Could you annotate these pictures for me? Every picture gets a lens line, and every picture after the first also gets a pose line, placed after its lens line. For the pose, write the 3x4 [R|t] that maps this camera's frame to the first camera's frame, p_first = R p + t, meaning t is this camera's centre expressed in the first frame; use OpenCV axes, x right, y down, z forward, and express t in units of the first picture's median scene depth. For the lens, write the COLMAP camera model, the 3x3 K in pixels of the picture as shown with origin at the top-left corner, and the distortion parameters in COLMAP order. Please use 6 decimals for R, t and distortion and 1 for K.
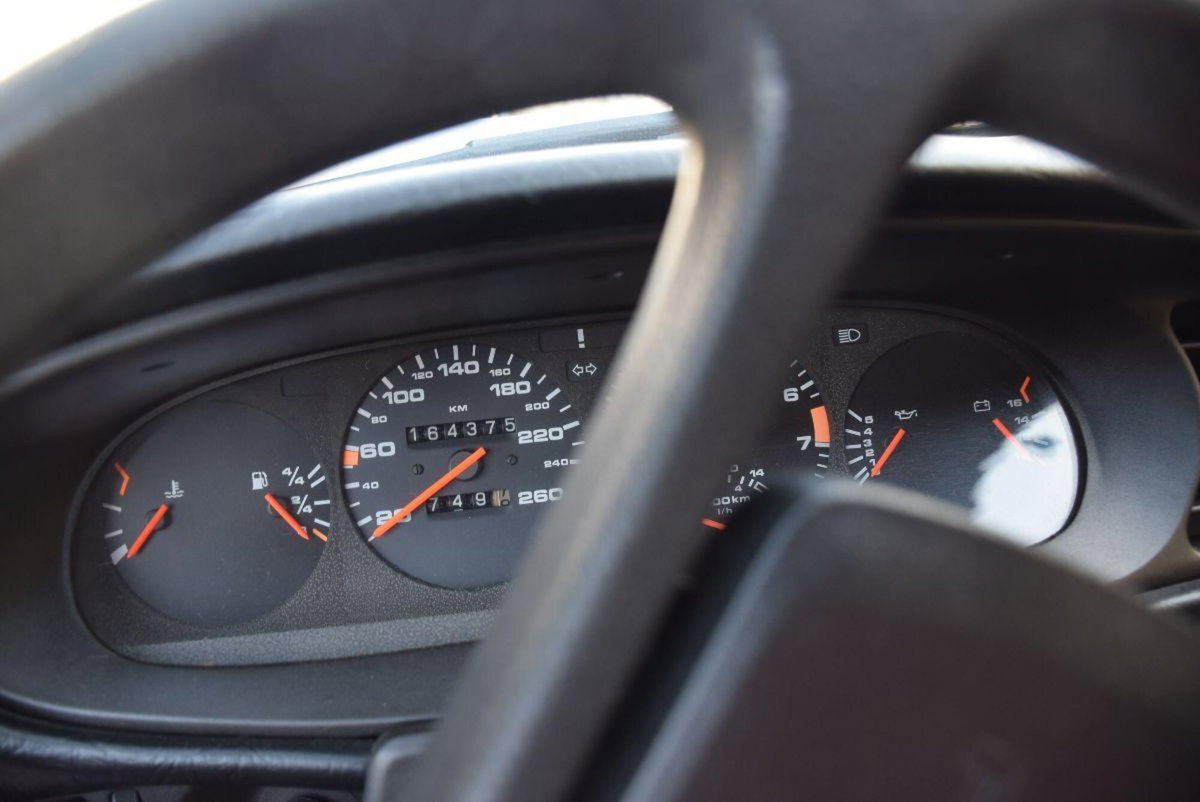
lens RADIAL K [[941.5, 0, 589.2], [0, 941.5, 405.3], [0, 0, 1]] dist [-0.149694, 0.108109]
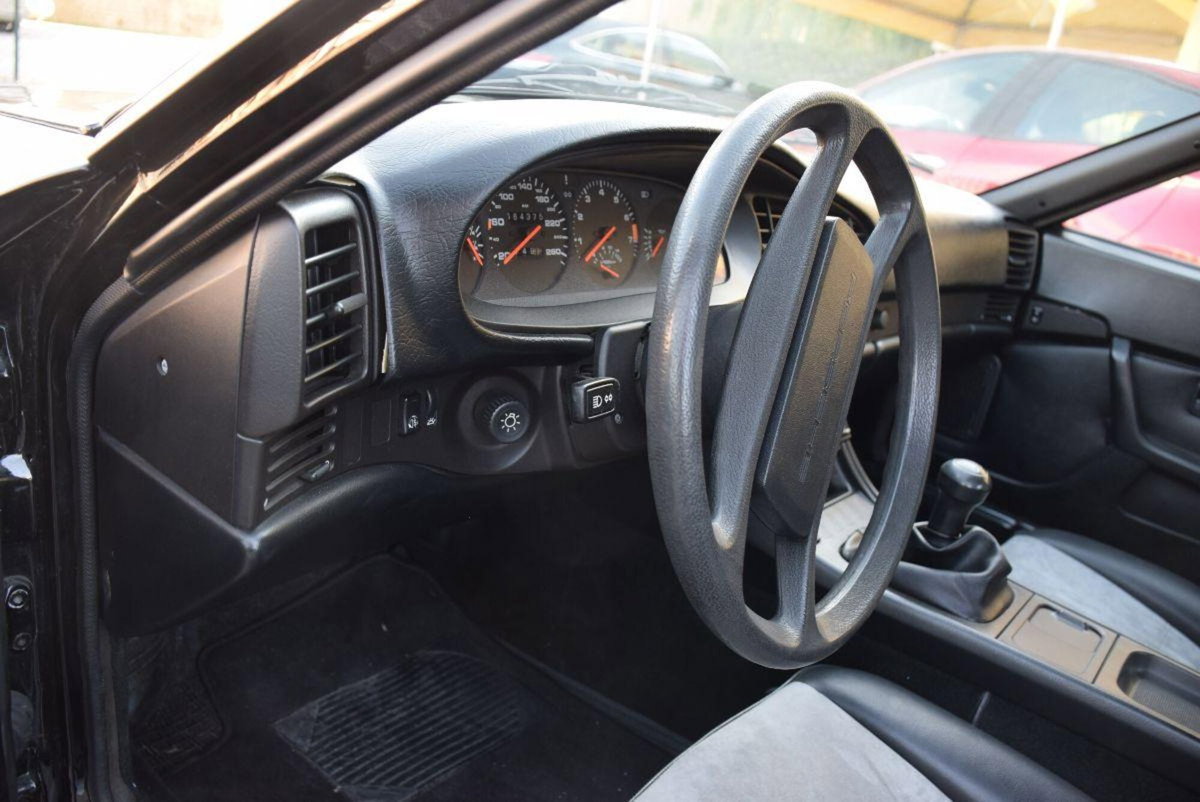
lens RADIAL K [[929.1, 0, 583.6], [0, 929.1, 406.9], [0, 0, 1]] dist [-0.154189, 0.111808]
pose [[0.705981, -0.033262, 0.707449, -1.474345], [-0.056894, 0.993005, 0.103463, 0.221510], [-0.705942, -0.113293, 0.699150, -0.538237]]
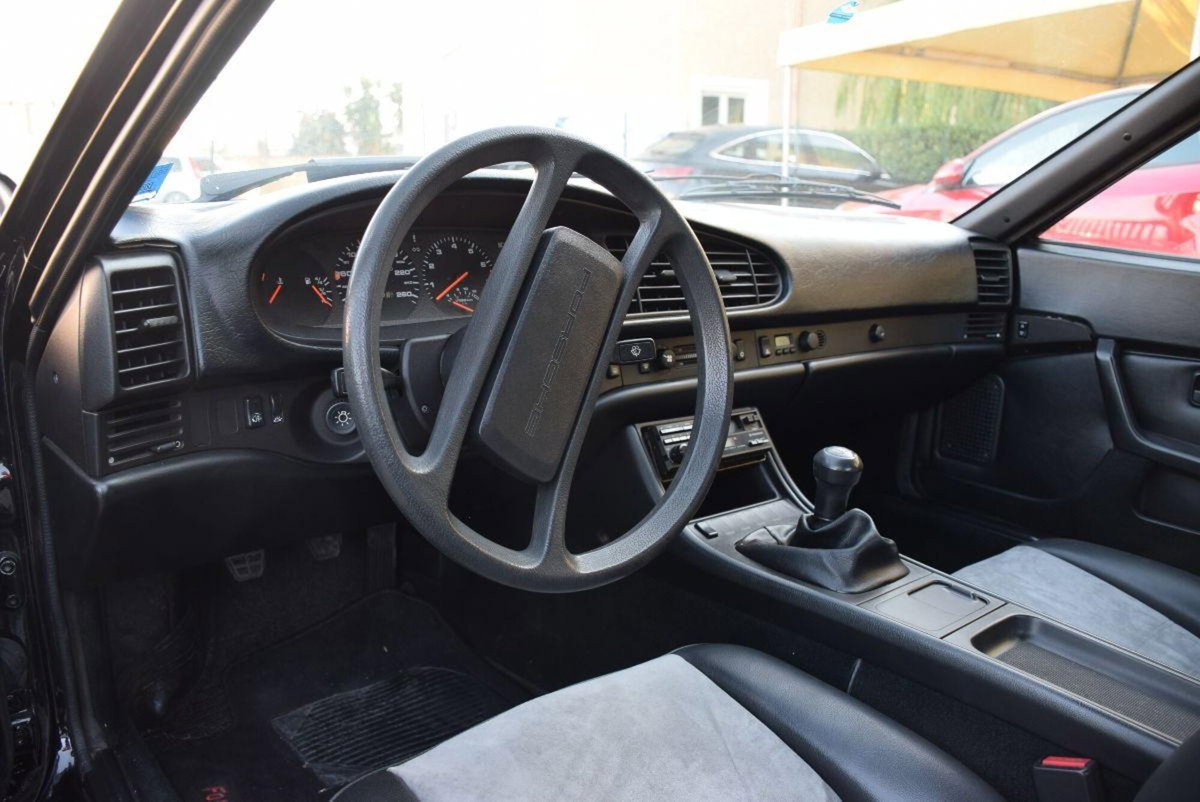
lens RADIAL K [[941.5, 0, 589.2], [0, 941.5, 405.3], [0, 0, 1]] dist [-0.149694, 0.108109]
pose [[0.838637, -0.017300, 0.544416, -1.060057], [0.036781, 0.999013, -0.024912, 0.496366], [-0.543447, 0.040917, 0.838445, -1.507303]]
